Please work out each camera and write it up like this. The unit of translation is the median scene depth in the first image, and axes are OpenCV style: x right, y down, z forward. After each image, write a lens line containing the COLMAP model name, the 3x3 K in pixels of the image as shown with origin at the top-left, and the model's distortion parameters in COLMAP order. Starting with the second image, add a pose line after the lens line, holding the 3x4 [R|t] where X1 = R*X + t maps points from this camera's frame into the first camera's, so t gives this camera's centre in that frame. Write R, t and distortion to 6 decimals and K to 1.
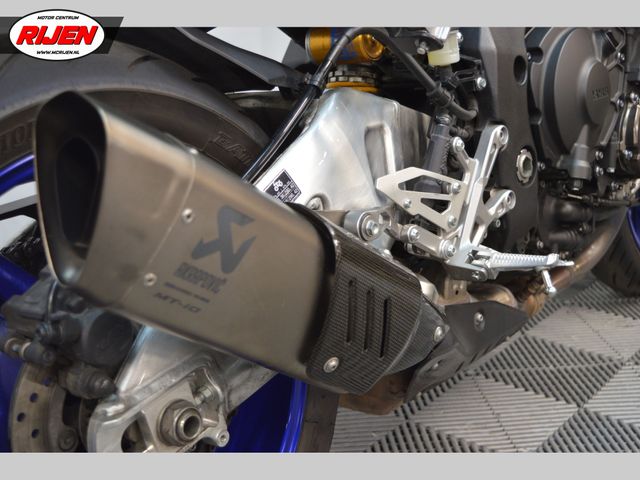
lens RADIAL K [[867.1, 0, 320.0], [0, 867.1, 240.0], [0, 0, 1]] dist [0.006132, -0.004011]
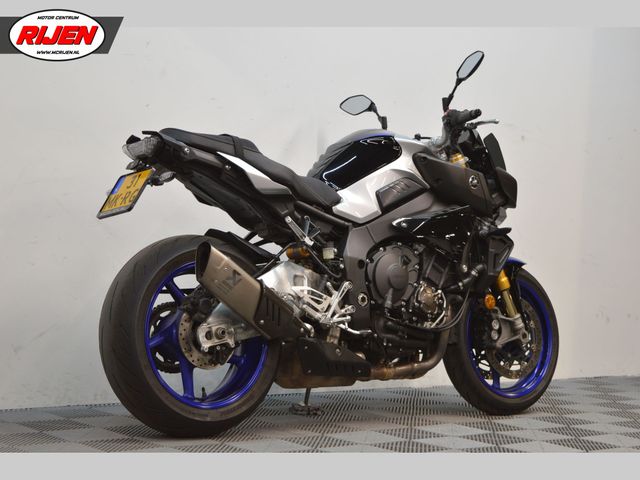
lens RADIAL K [[1296.5, 0, 320.0], [0, 1296.5, 240.0], [0, 0, 1]] dist [0.002728, 0.010439]
pose [[0.979705, 0.050265, -0.194038, 0.975664], [-0.109274, 0.945479, -0.306805, 1.100869], [0.168037, 0.321782, 0.931783, -3.156689]]
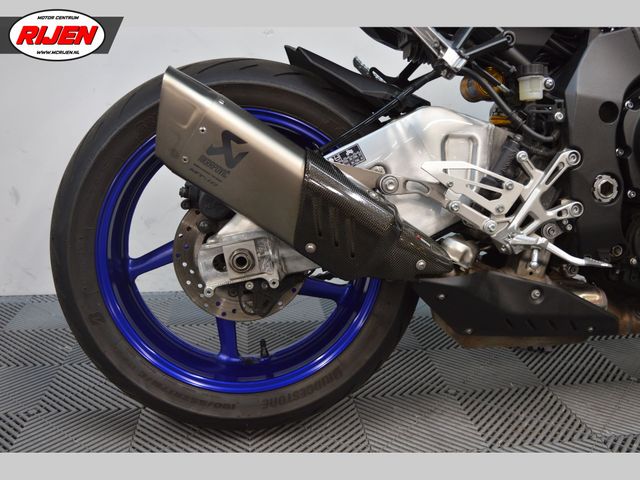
lens RADIAL K [[641.4, 0, 320.0], [0, 641.4, 240.0], [0, 0, 1]] dist [-0.096105, 0.010991]
pose [[0.720732, 0.186640, -0.667615, 0.622664], [-0.232702, 0.972330, 0.020610, 0.072426], [0.652989, 0.140501, 0.744221, 0.062434]]
